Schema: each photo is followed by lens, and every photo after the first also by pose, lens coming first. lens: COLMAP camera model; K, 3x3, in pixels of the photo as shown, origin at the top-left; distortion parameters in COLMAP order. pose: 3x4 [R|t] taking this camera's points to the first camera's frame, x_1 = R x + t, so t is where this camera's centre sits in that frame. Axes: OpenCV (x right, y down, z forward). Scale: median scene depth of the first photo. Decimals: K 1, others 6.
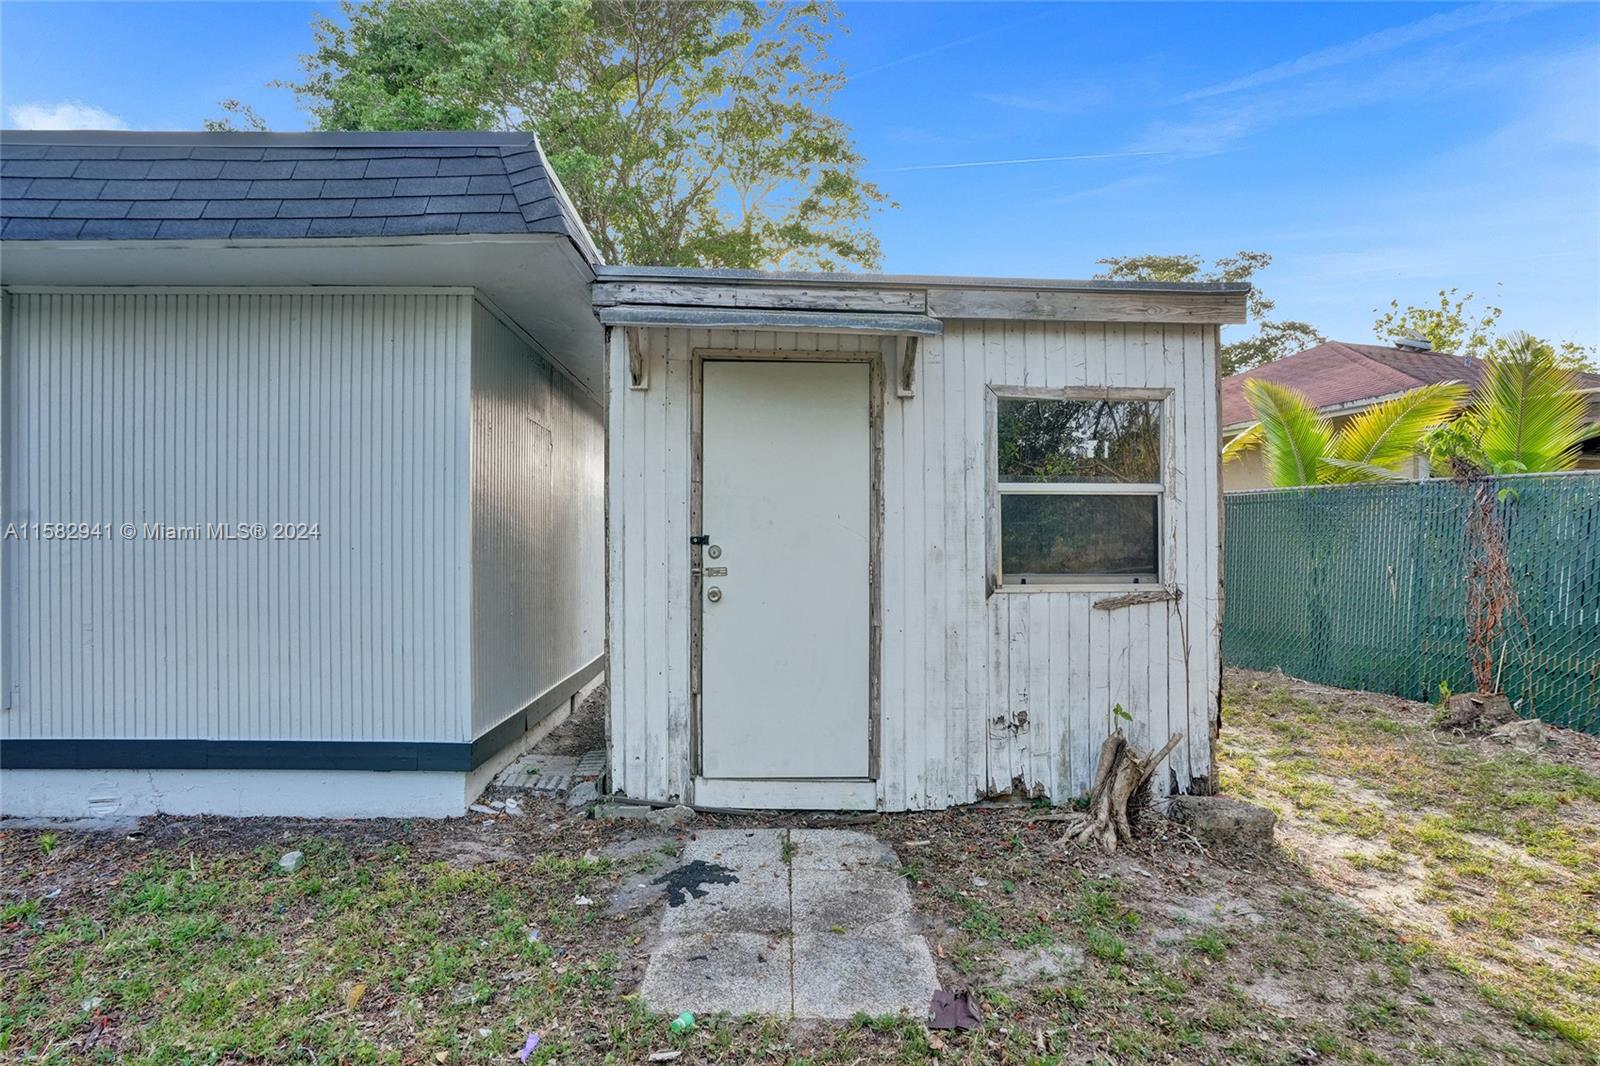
lens RADIAL K [[753.3, 0, 796.3], [0, 753.3, 534.9], [0, 0, 1]] dist [-0.063358, 0.022107]
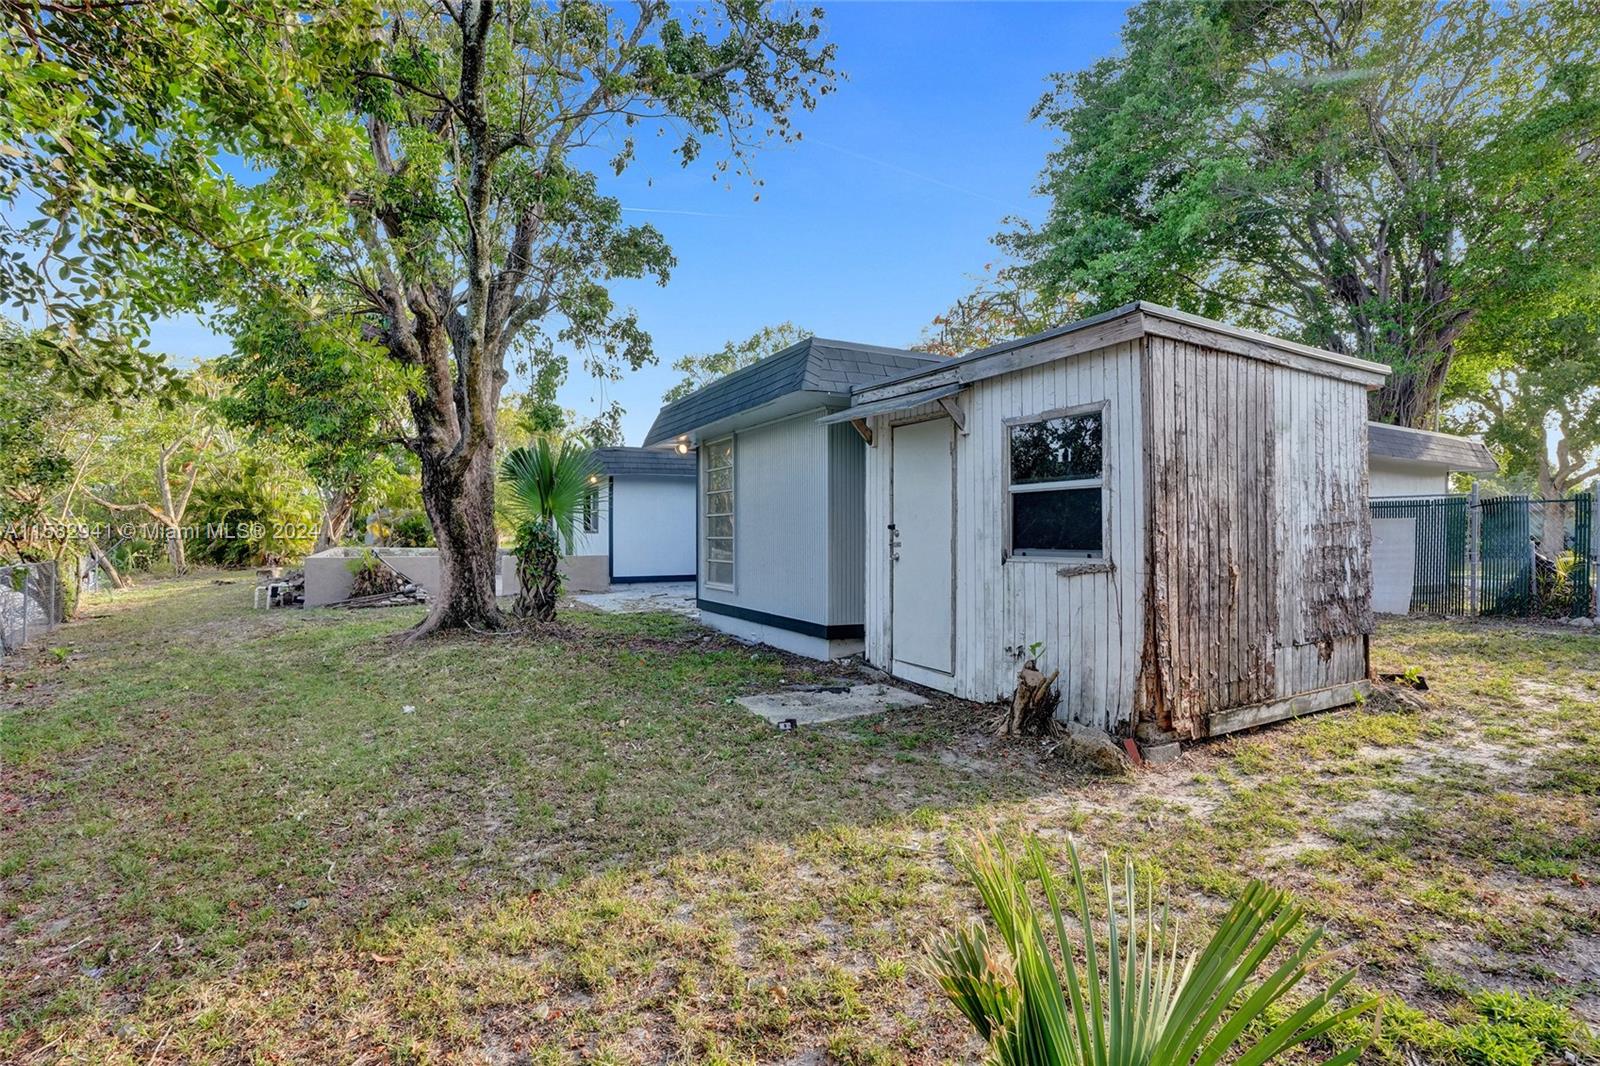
lens RADIAL K [[753.3, 0, 802.8], [0, 753.3, 528.9], [0, 0, 1]] dist [-0.063358, 0.022107]
pose [[0.453441, -0.007579, -0.891254, 1.384885], [0.006090, 0.999967, -0.005405, 0.020026], [0.891266, -0.002977, 0.453472, -0.012870]]
